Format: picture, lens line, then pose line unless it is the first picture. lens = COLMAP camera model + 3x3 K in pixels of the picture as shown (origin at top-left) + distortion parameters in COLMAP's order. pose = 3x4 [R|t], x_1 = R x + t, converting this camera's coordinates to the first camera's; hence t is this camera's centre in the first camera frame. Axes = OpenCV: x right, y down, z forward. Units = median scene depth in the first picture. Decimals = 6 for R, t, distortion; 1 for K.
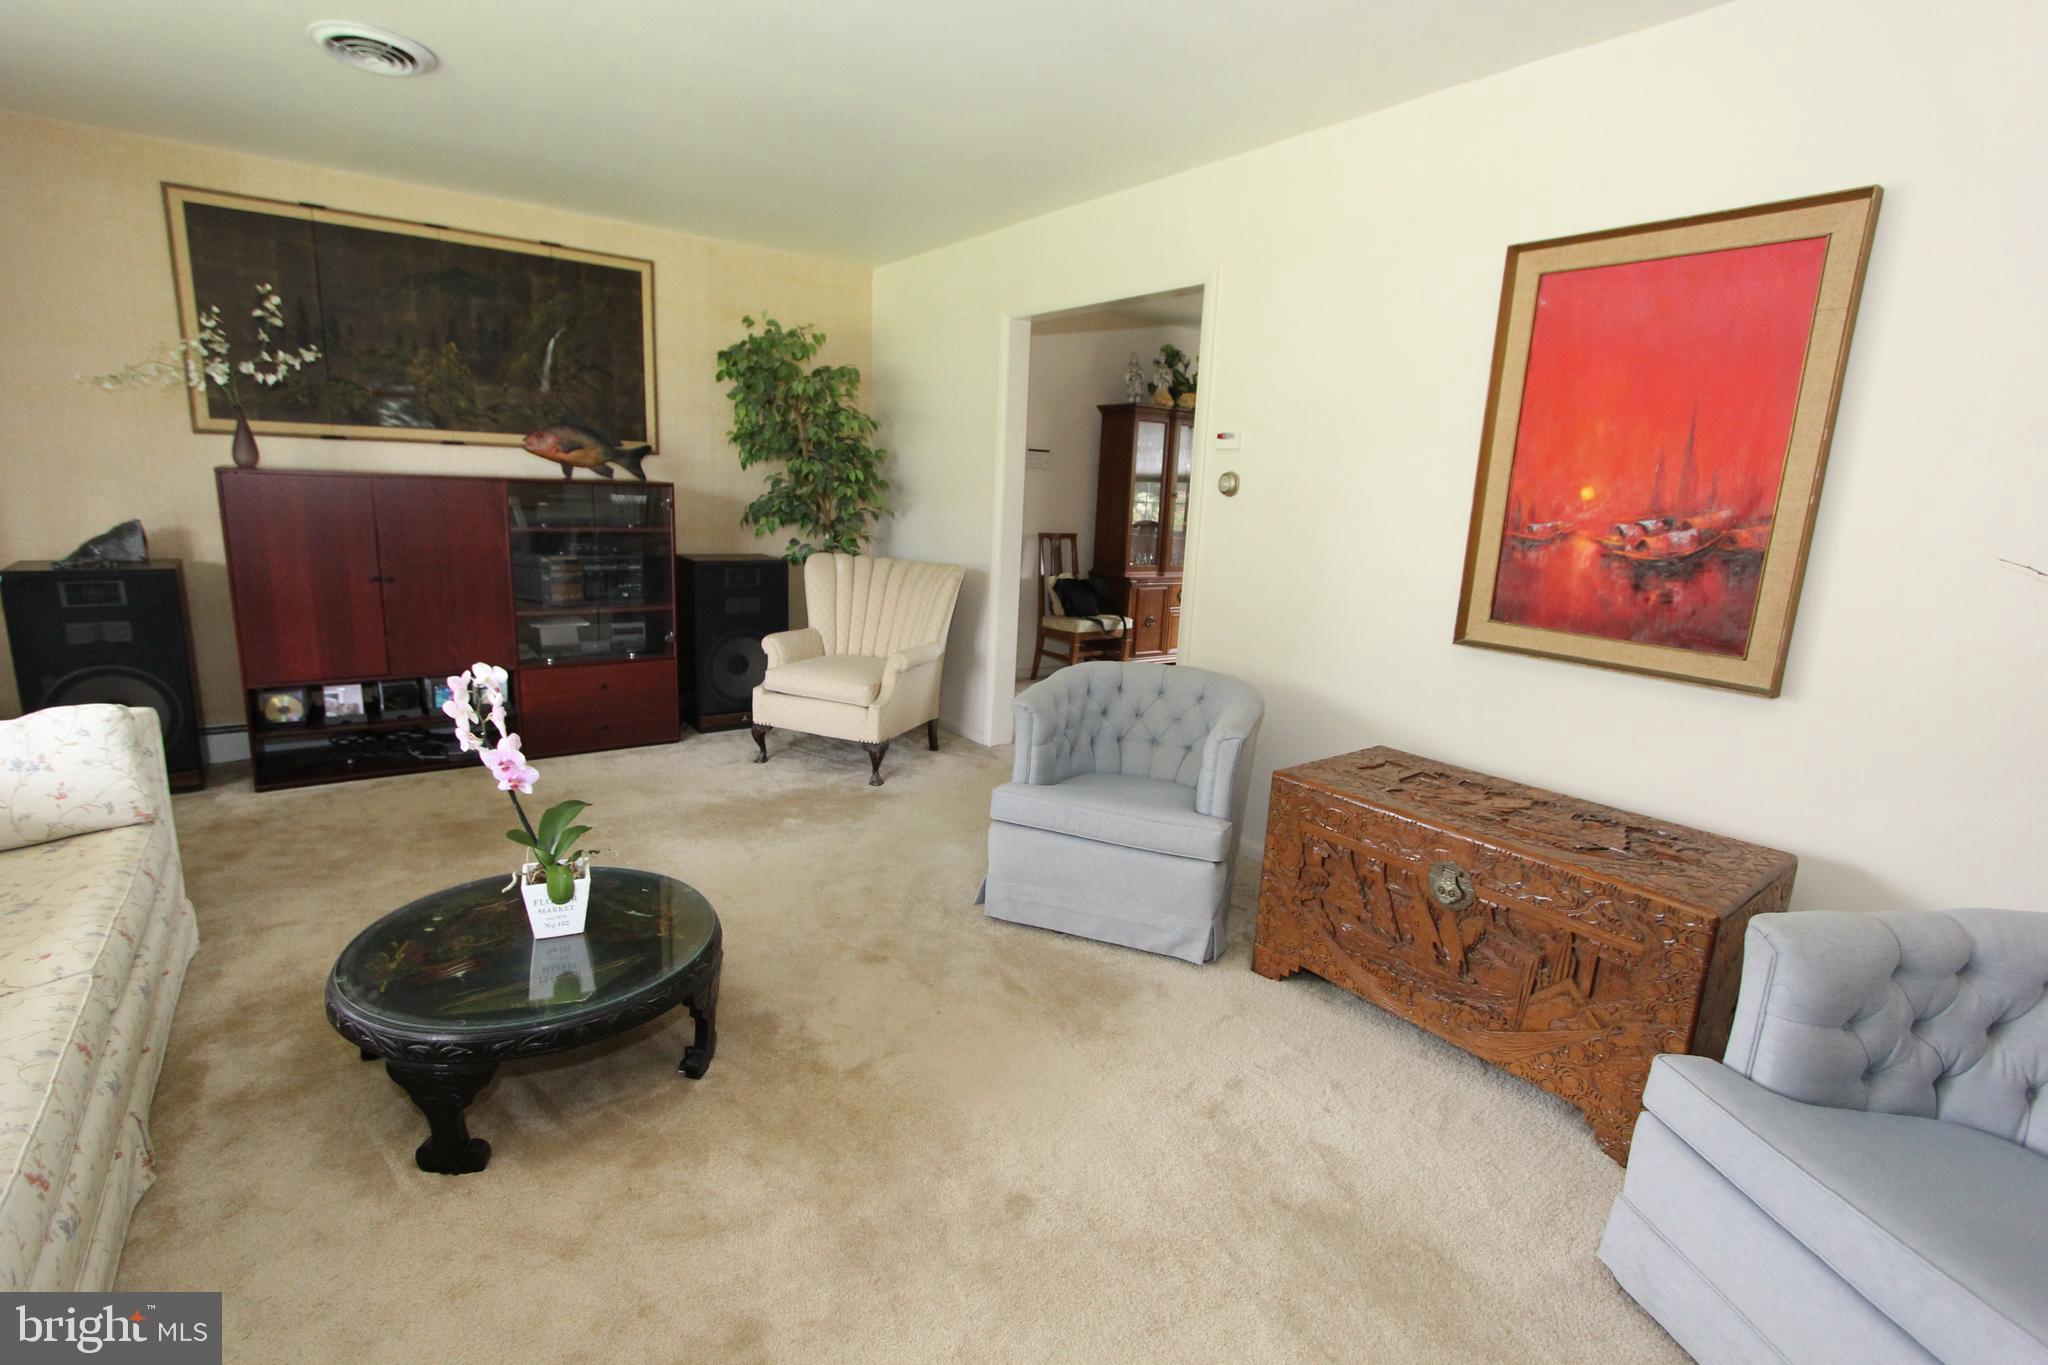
lens RADIAL K [[954.5, 0, 1006.0], [0, 954.5, 688.2], [0, 0, 1]] dist [-0.017550, 0.003041]
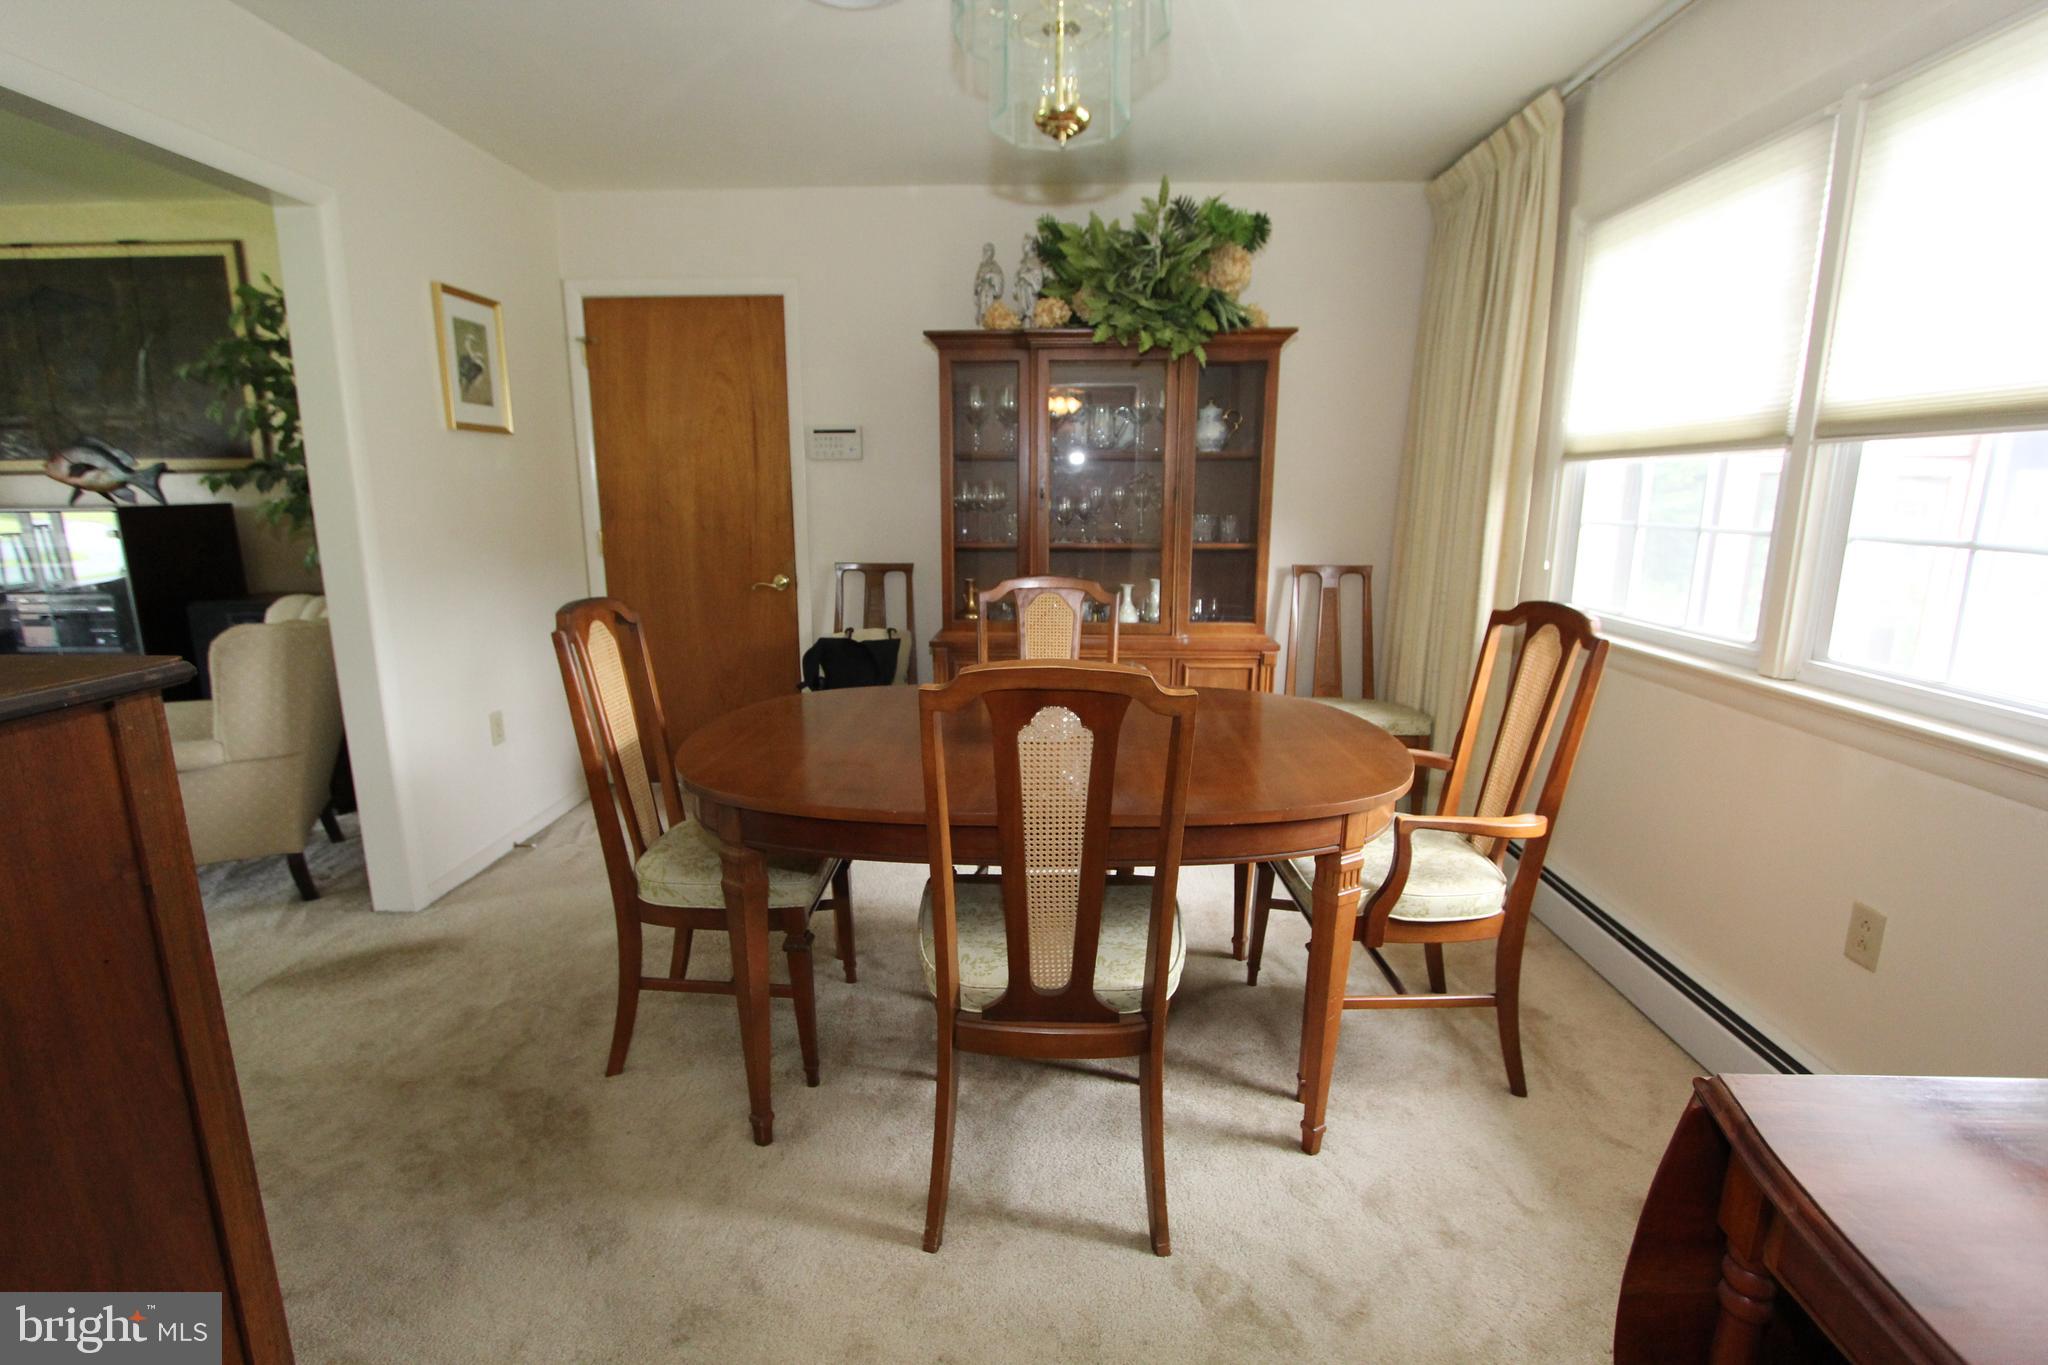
lens RADIAL K [[954.5, 0, 1016.9], [0, 954.5, 686.2], [0, 0, 1]] dist [-0.017550, 0.003041]
pose [[0.783447, 0.081305, -0.616117, 0.773730], [-0.095728, 0.995361, 0.009625, -0.147977], [0.614041, 0.051439, 0.787596, 0.868475]]
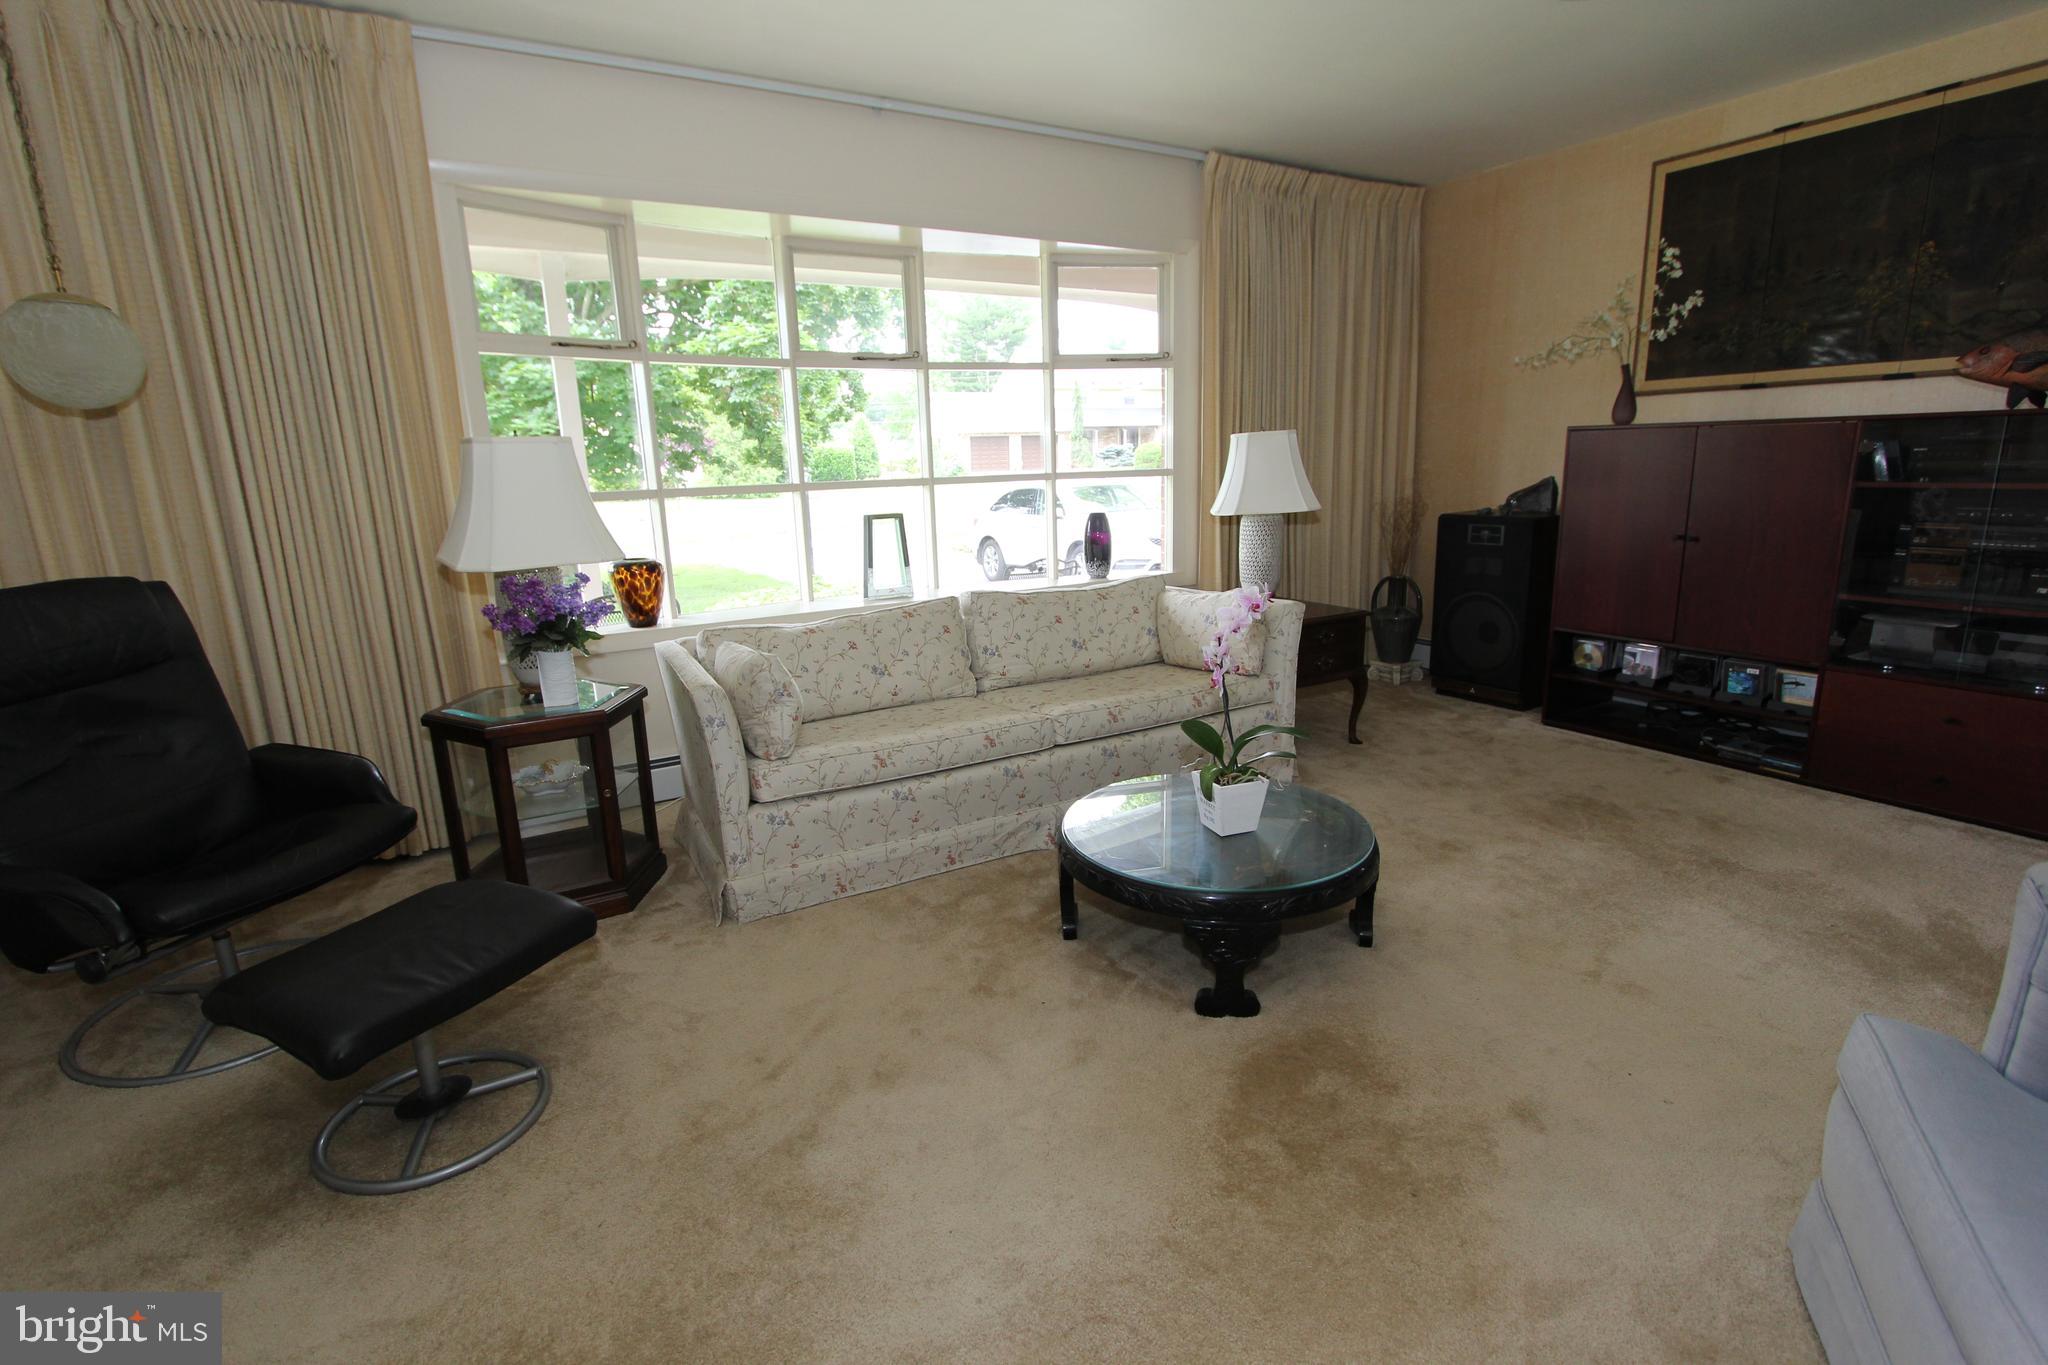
lens RADIAL K [[954.5, 0, 1017.0], [0, 954.5, 683.3], [0, 0, 1]] dist [-0.017550, 0.003041]
pose [[-0.107134, 0.189314, -0.976054, 0.298212], [-0.183226, 0.961131, 0.206531, -0.044829], [0.977216, 0.200965, -0.068283, 0.404885]]
